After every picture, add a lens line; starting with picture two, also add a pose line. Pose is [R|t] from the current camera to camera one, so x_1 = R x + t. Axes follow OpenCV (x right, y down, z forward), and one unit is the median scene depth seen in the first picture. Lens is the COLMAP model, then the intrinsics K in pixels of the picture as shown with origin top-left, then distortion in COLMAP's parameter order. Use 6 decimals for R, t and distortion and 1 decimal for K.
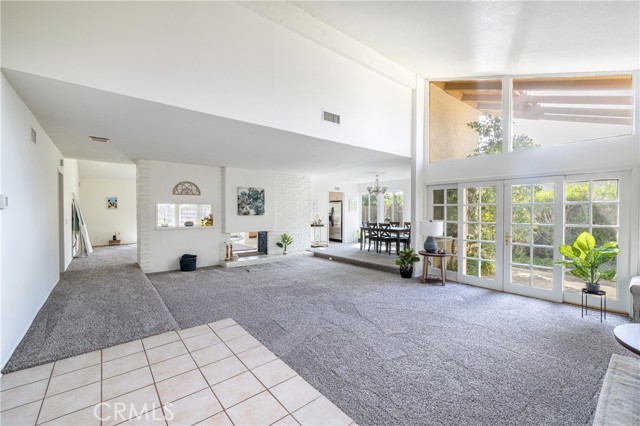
lens RADIAL K [[271.5, 0, 323.1], [0, 271.5, 212.7], [0, 0, 1]] dist [0.001656, 0.000048]
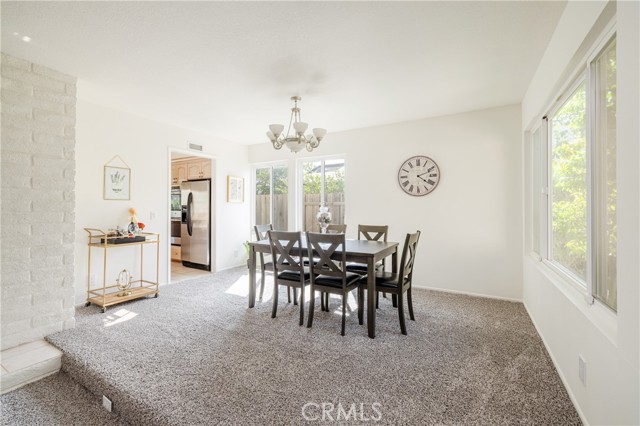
lens RADIAL K [[271.5, 0, 324.5], [0, 271.5, 209.0], [0, 0, 1]] dist [0.001656, 0.000048]
pose [[0.929396, -0.001260, 0.369081, 0.081563], [0.003025, 0.999987, -0.004202, 0.009548], [-0.369071, 0.005022, 0.929388, 0.529246]]
